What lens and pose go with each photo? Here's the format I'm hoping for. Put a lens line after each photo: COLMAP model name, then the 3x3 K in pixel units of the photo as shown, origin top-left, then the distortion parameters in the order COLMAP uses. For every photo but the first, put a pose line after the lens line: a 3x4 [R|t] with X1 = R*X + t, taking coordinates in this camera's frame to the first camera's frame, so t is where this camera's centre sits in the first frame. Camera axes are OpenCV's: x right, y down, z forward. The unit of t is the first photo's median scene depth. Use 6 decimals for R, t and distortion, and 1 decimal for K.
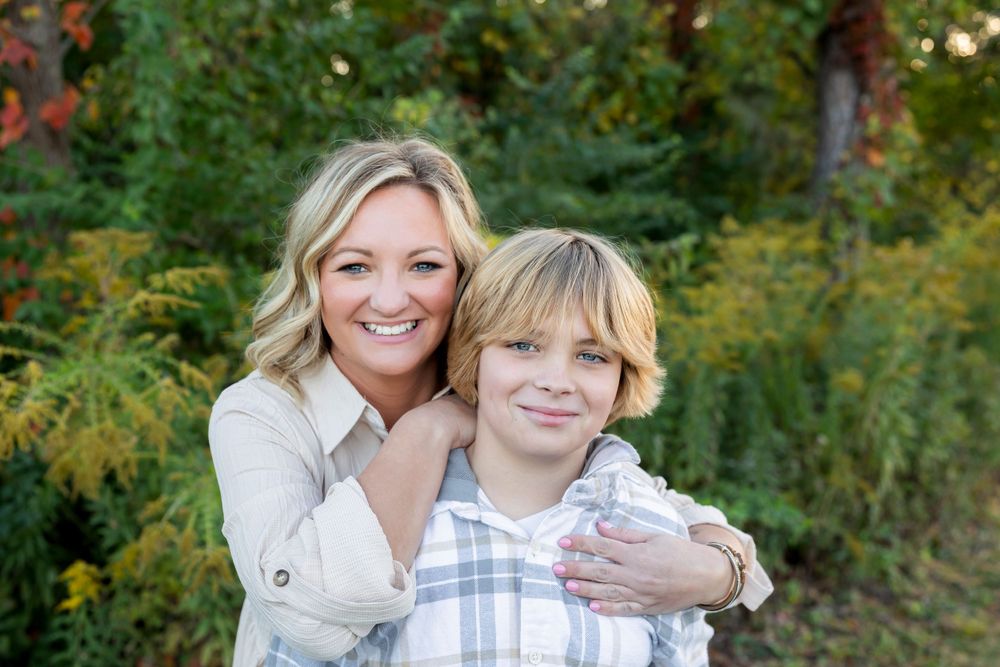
lens RADIAL K [[1287.5, 0, 509.3], [0, 1287.5, 320.6], [0, 0, 1]] dist [0.009508, -0.019608]
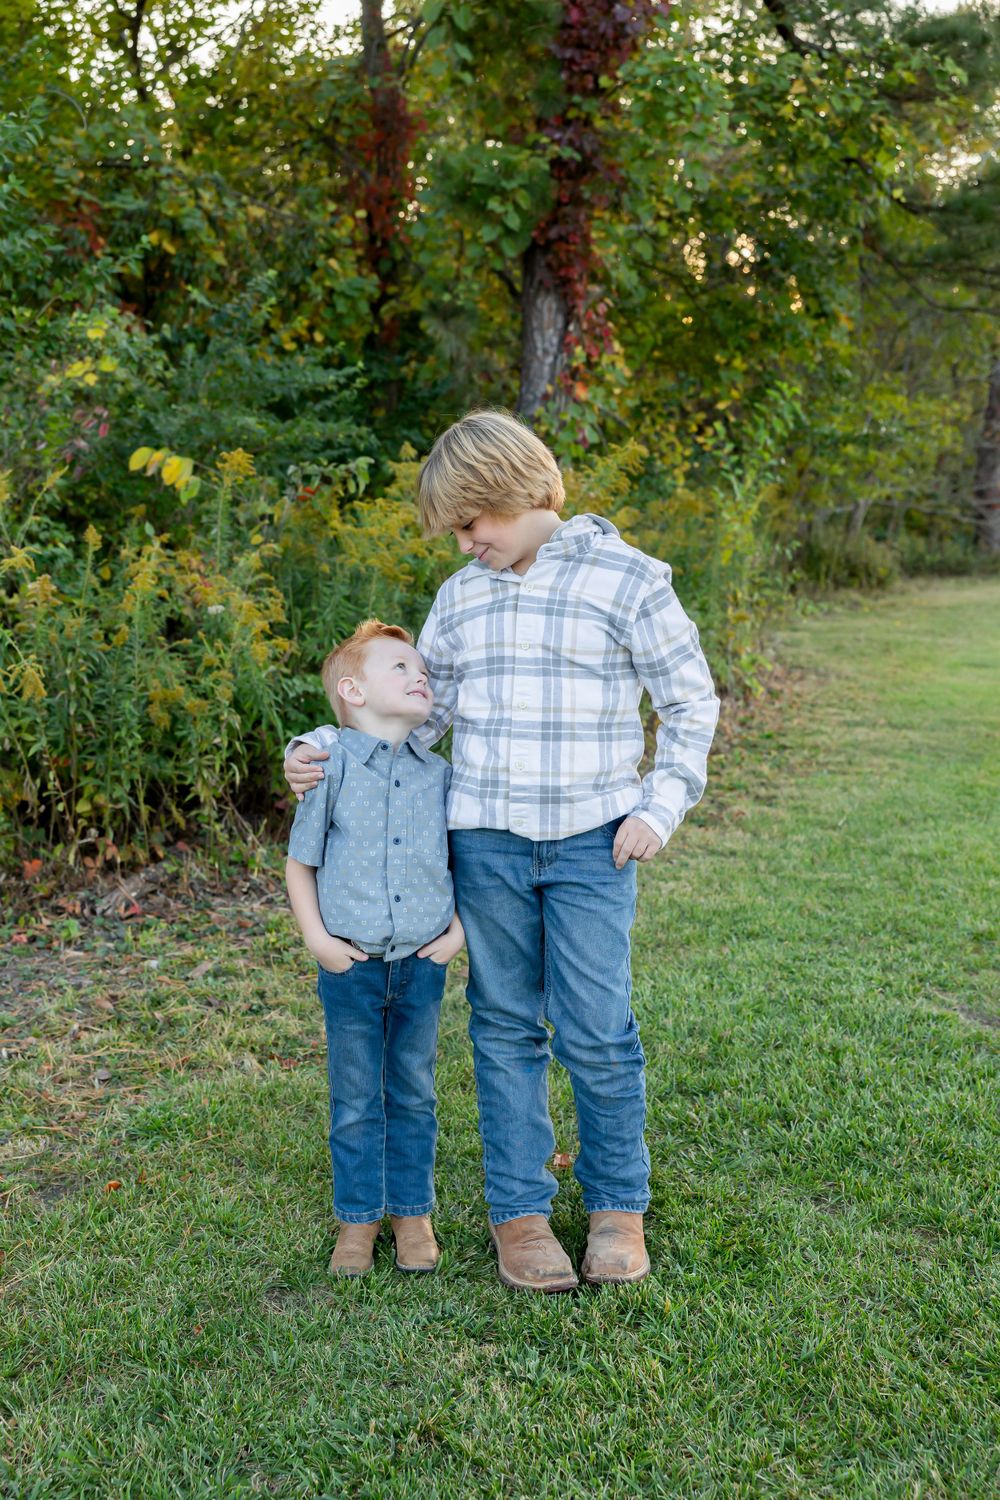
lens RADIAL K [[1766.6, 0, 500.0], [0, 1766.6, 750.0], [0, 0, 1]] dist [-0.011367, -0.006503]
pose [[0.981352, -0.005027, 0.192155, -0.032544], [-0.010394, 0.996808, 0.079159, 0.054440], [-0.191940, -0.079680, 0.978167, -0.442387]]
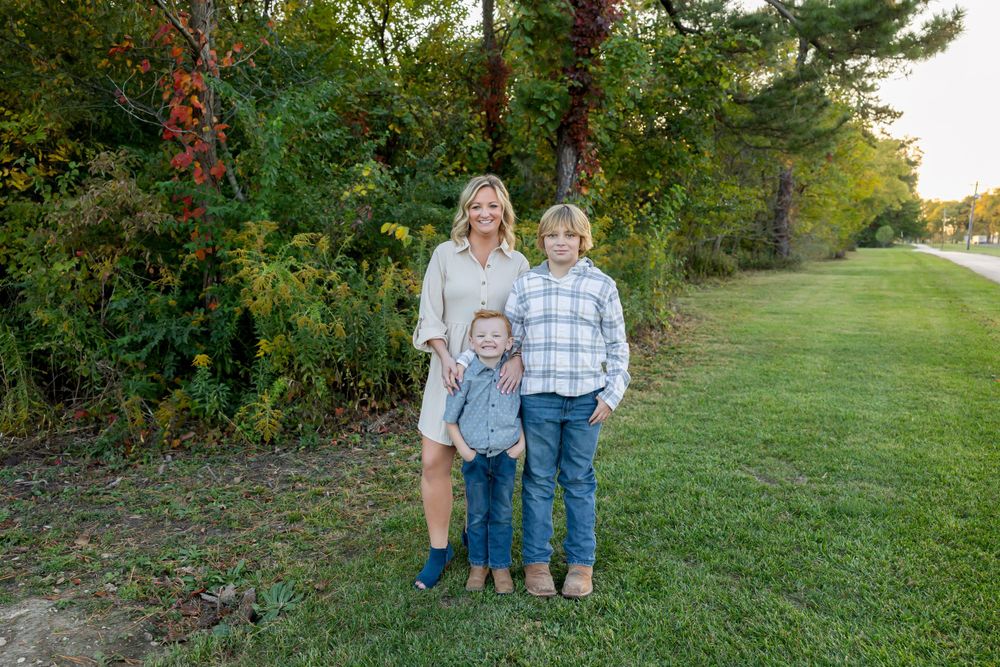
lens RADIAL K [[824.1, 0, 493.2], [0, 824.1, 318.8], [0, 0, 1]] dist [0.003138, 0.002841]
pose [[0.992478, -0.008600, 0.122119, -0.032972], [0.003975, 0.999267, 0.038068, 0.044727], [-0.122356, -0.037296, 0.991785, -0.487001]]
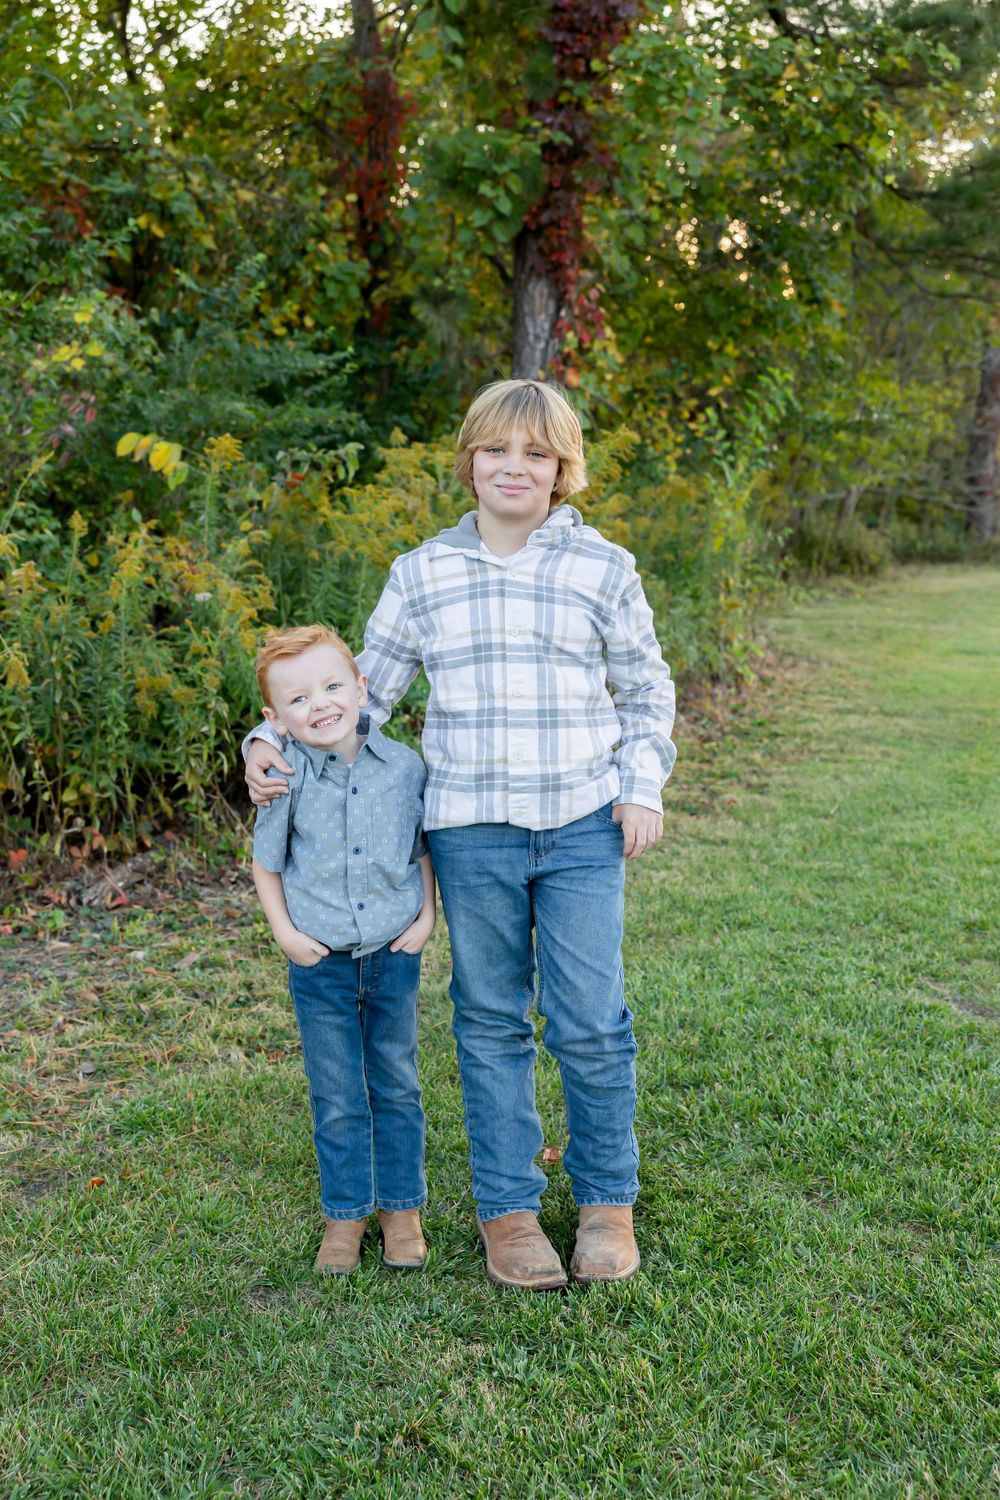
lens RADIAL K [[1765.8, 0, 514.1], [0, 1765.8, 747.8], [0, 0, 1]] dist [-0.010163, -0.013369]
pose [[0.978933, -0.006517, 0.204077, -0.029559], [-0.011194, 0.996274, 0.085510, 0.053721], [-0.203873, -0.085993, 0.975213, -0.434534]]
